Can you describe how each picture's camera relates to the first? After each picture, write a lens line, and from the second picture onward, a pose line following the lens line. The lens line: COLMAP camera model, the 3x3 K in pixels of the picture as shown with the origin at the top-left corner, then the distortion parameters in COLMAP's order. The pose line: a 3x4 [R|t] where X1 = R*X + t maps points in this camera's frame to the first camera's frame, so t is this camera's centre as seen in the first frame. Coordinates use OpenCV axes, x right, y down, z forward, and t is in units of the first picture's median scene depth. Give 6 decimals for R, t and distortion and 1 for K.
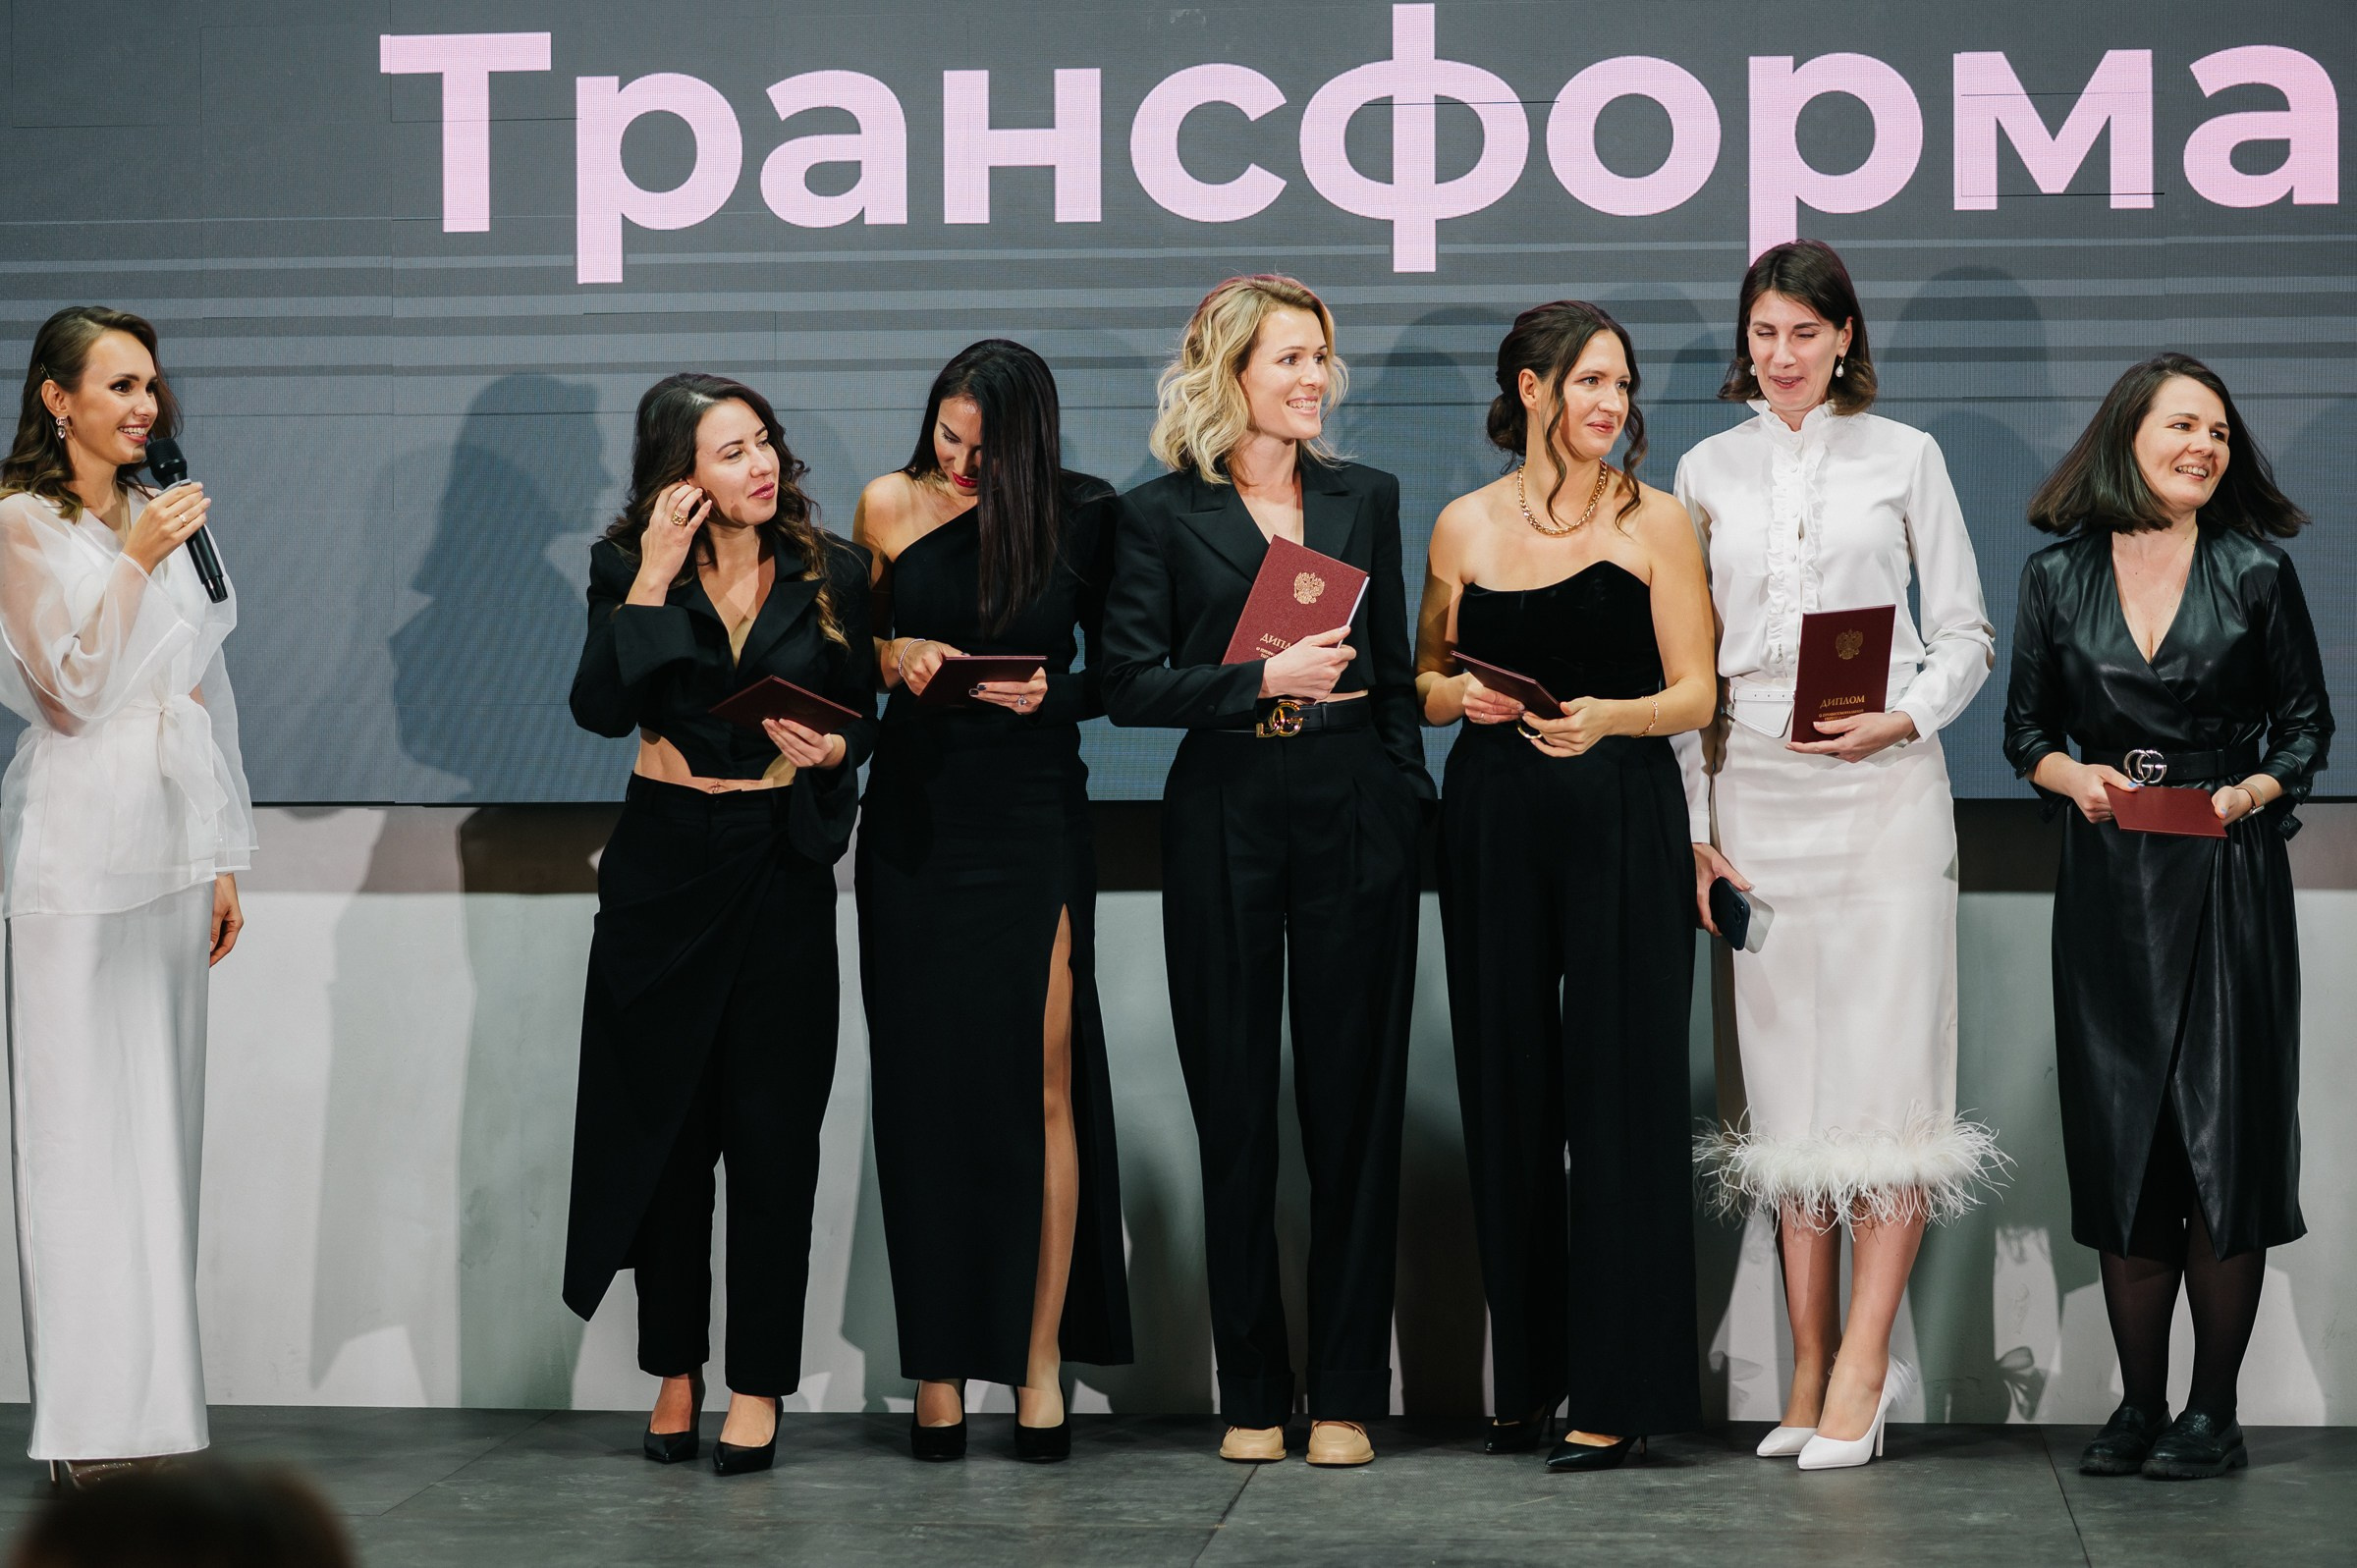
lens RADIAL K [[5743.0, 0, 1116.6], [0, 5743.0, 775.3], [0, 0, 1]] dist [-0.036303, 0.192337]
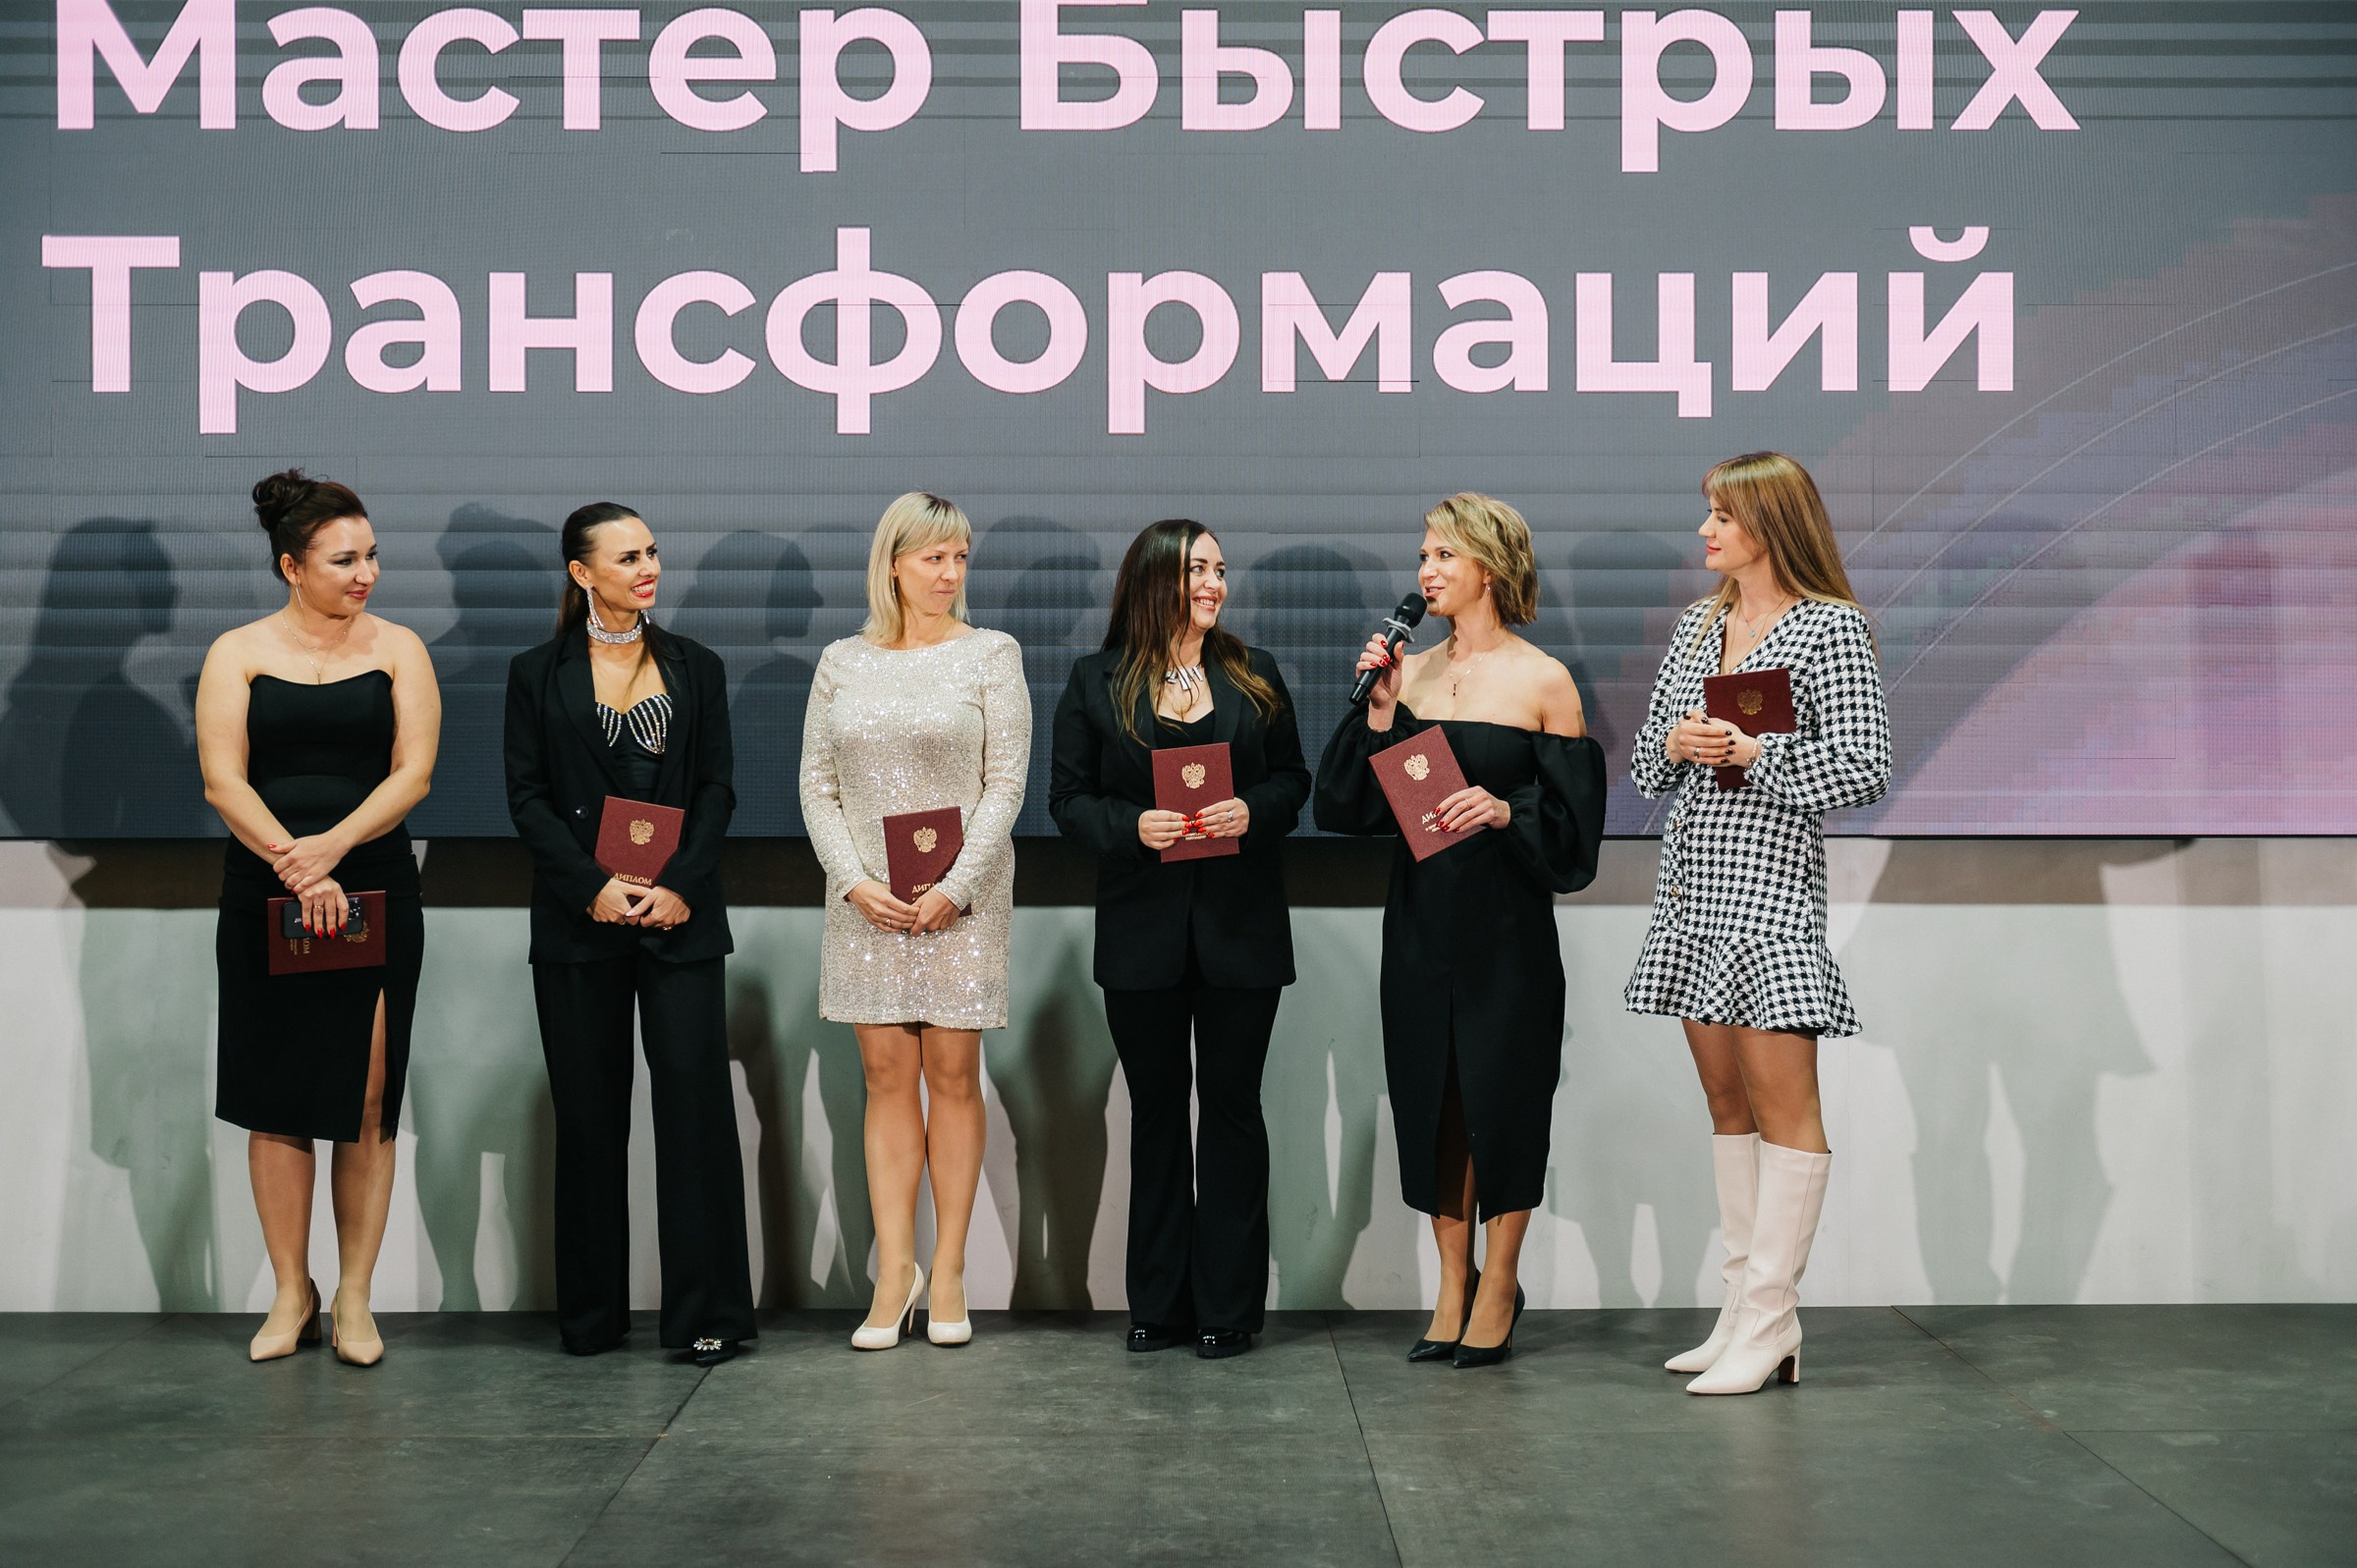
lens RADIAL K [[3177.3, 0, 1178.5], [0, 3177.3, 784.0], [0, 0, 1]] dist [0.011819, 0.031170]
pose [[0.992788, 0.003733, 0.119822, 0.038932], [-0.002233, 0.999918, -0.012649, 0.001250], [-0.119860, 0.012290, 0.992715, 0.273467]]
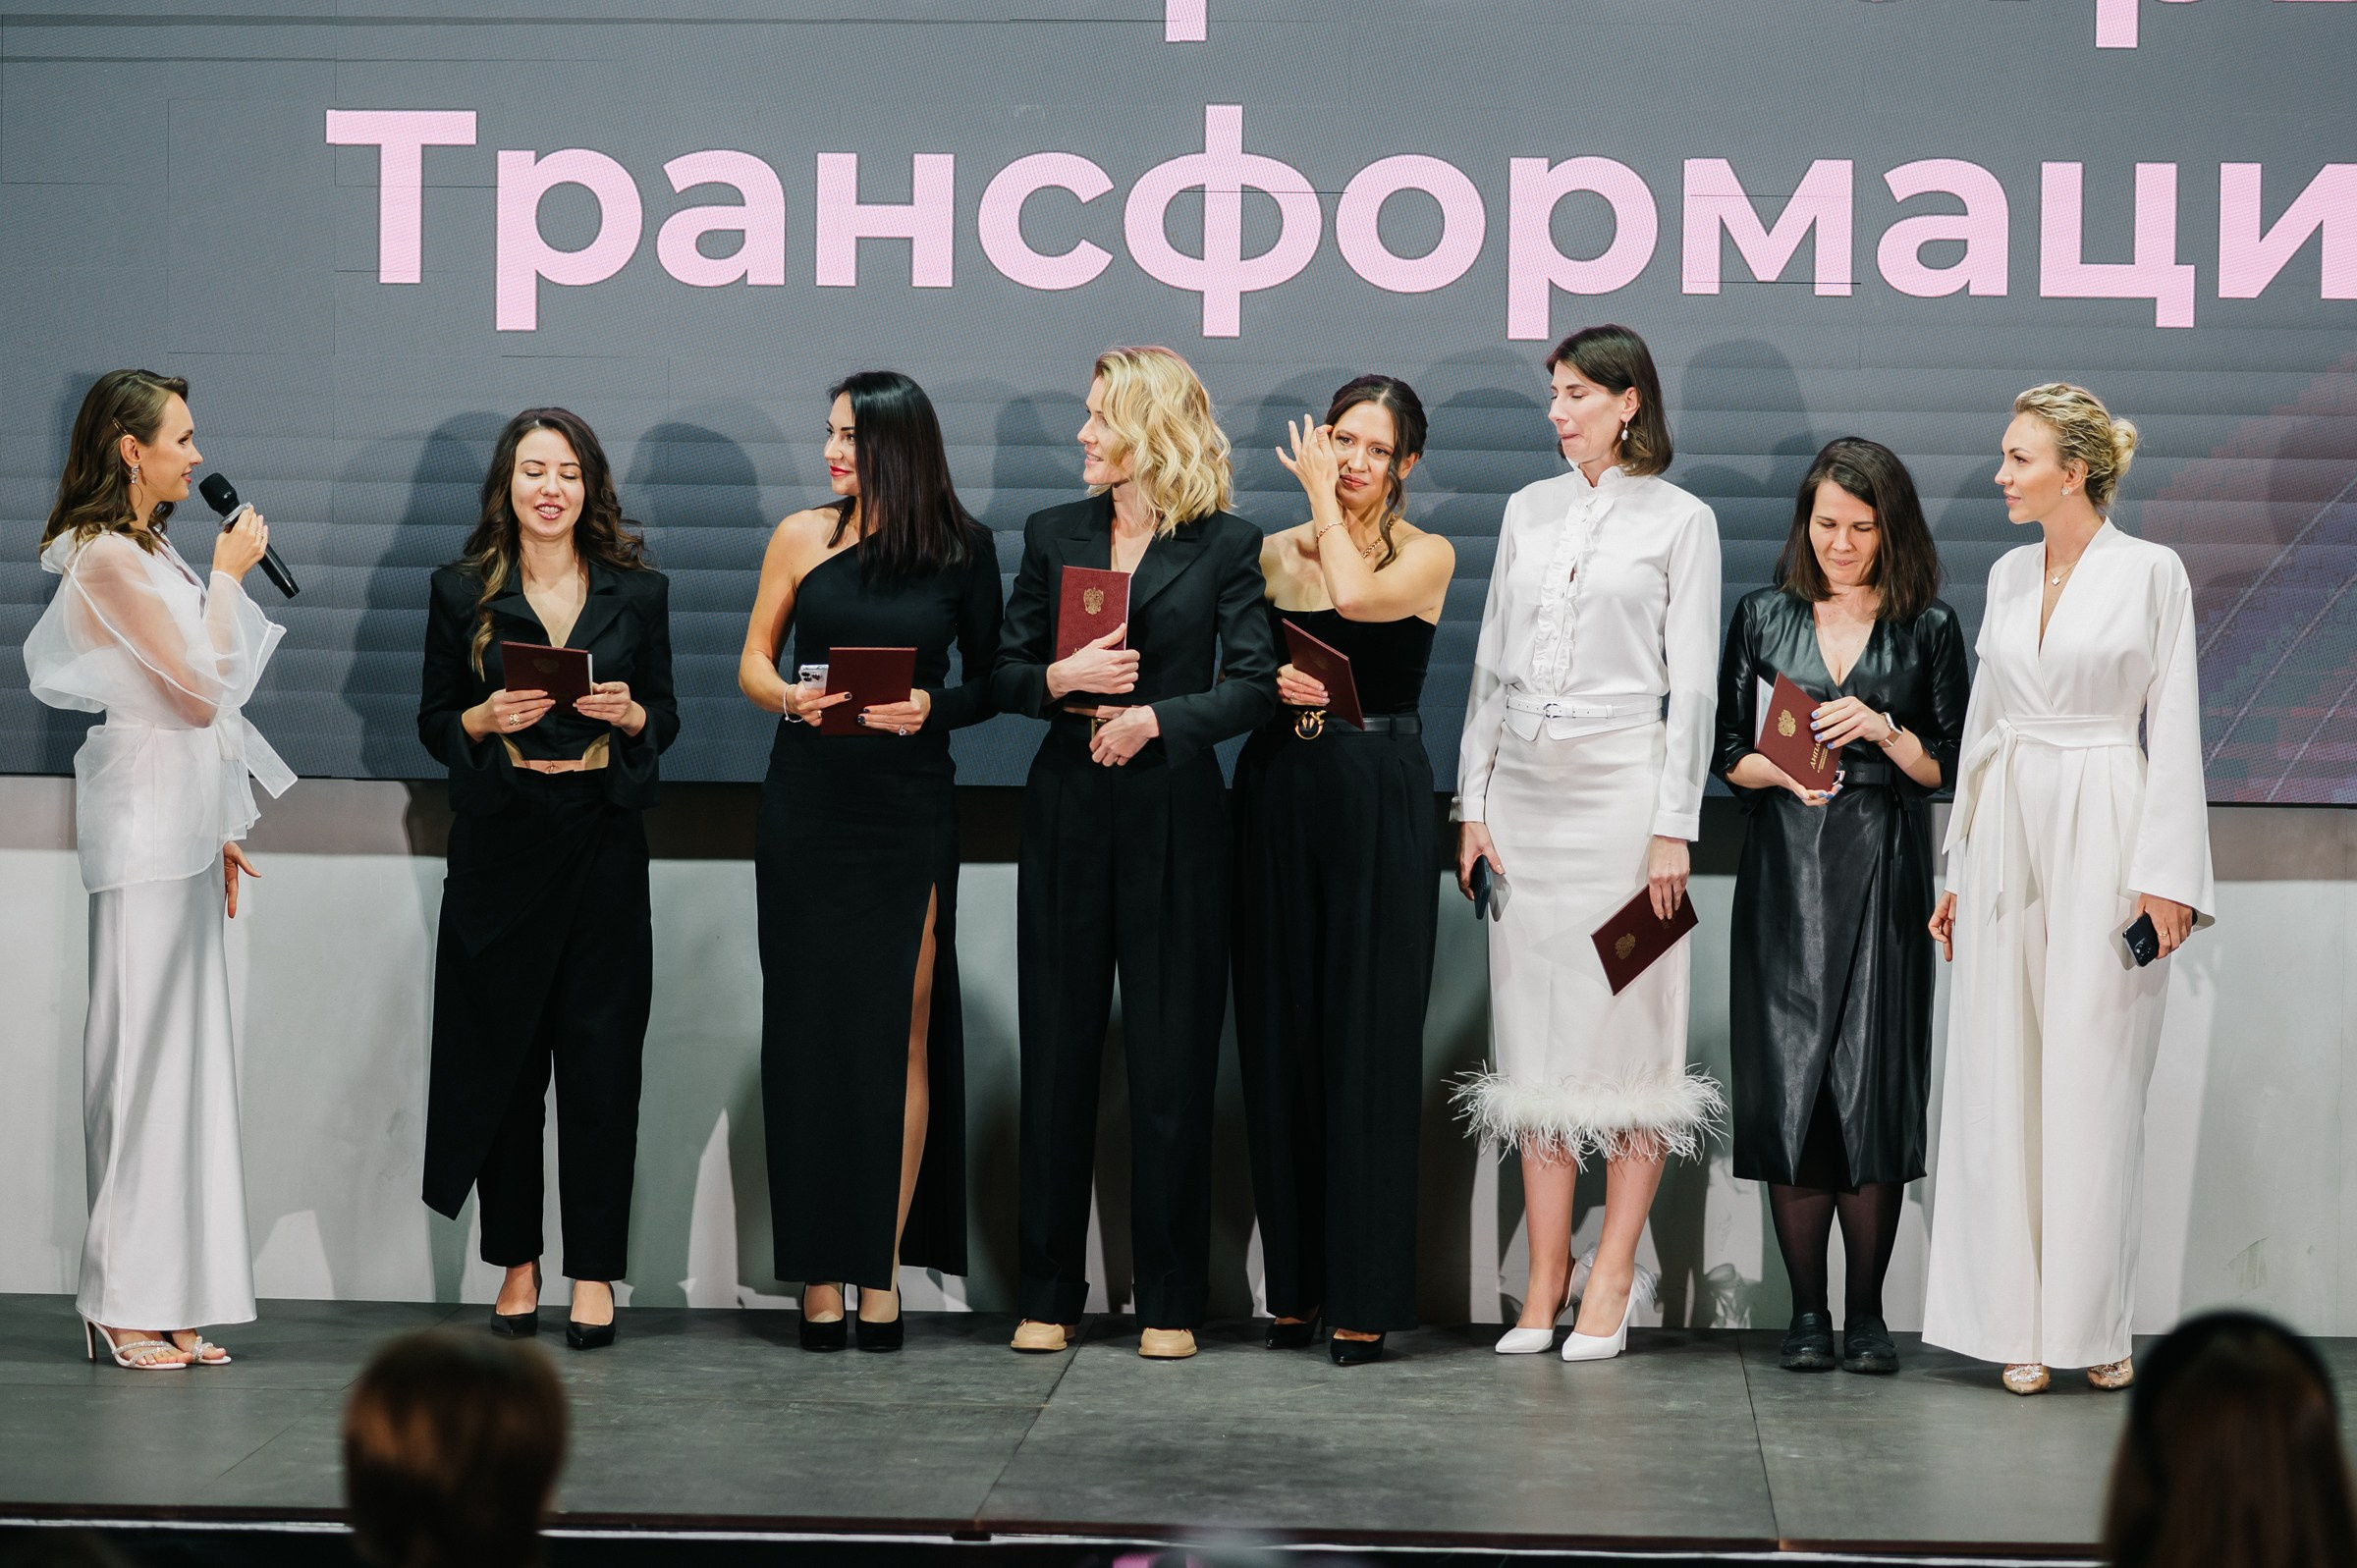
lens RADIAL K [[6015.3, 0, 1178.5], [0, 6015.3, 784.0], [0, 0, 1]] dist [-0.020435, -0.107511]
pose [[0.998630, 0.014687, 0.050222, -0.016696], [-0.015810, 0.999632, 0.022036, -0.023638], [-0.049880, -0.022800, 0.998495, -0.220147]]
